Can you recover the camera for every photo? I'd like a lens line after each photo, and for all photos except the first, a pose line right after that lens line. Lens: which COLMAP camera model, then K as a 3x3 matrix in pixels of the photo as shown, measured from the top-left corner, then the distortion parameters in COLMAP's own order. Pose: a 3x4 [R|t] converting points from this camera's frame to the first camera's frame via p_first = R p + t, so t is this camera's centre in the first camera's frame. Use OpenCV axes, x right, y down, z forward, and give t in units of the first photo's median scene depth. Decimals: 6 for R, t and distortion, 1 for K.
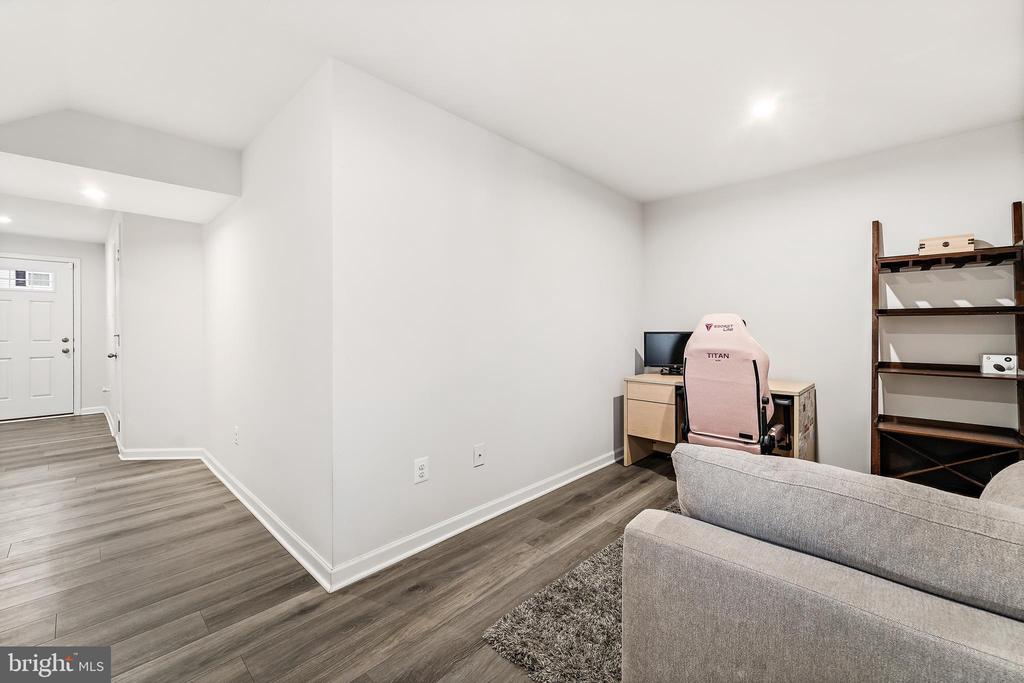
lens RADIAL K [[411.8, 0, 507.5], [0, 411.8, 334.6], [0, 0, 1]] dist [0.002658, -0.000287]
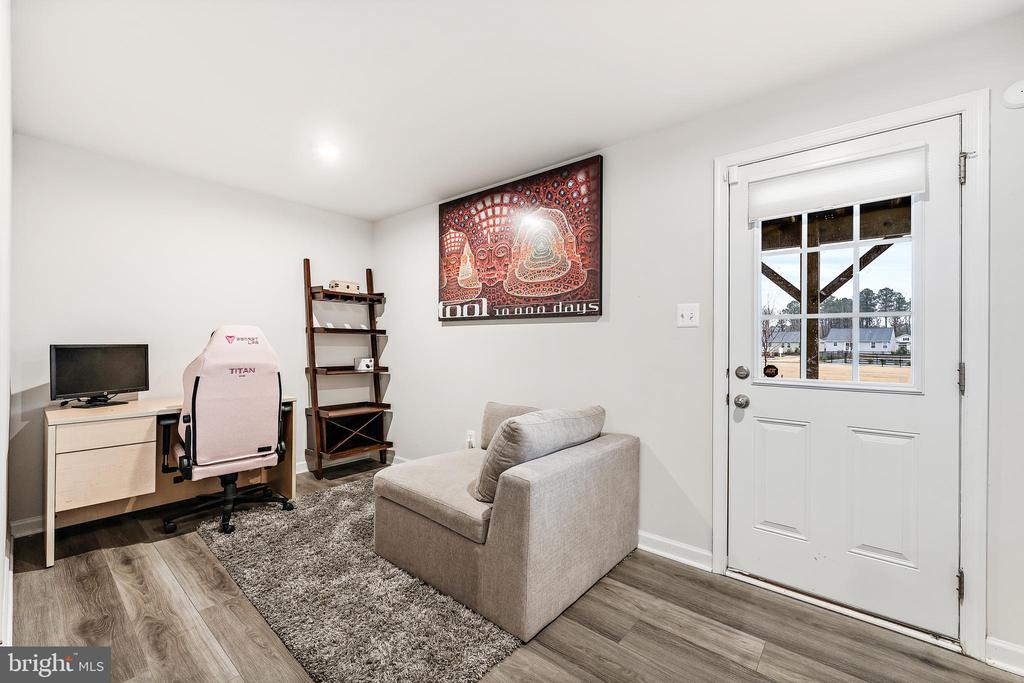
lens RADIAL K [[411.8, 0, 514.4], [0, 411.8, 343.7], [0, 0, 1]] dist [0.002658, -0.000287]
pose [[-0.047994, 0.001421, 0.998847, -0.458117], [0.006573, 0.999978, -0.001107, -0.004609], [-0.998826, 0.006512, -0.048003, 0.445336]]
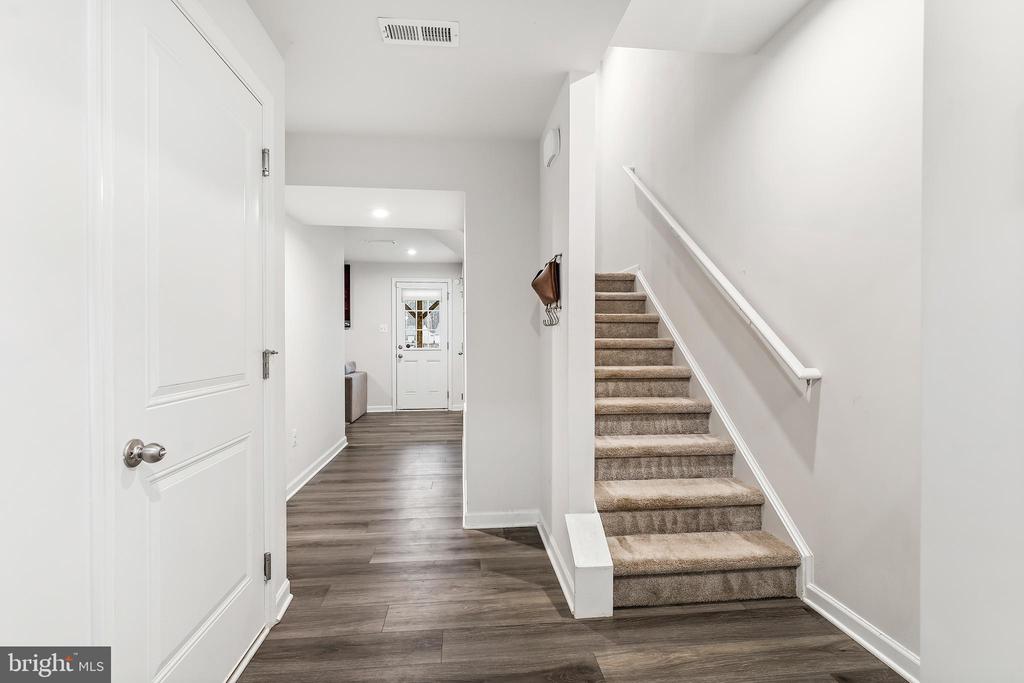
lens RADIAL K [[471.2, 0, 513.0], [0, 471.2, 340.8], [0, 0, 1]] dist [0.000197, 0.000014]
pose [[-0.753872, 0.002614, 0.657016, -1.506088], [0.011285, 0.999896, 0.008971, -0.003383], [-0.656924, 0.014178, -0.753824, 1.239275]]
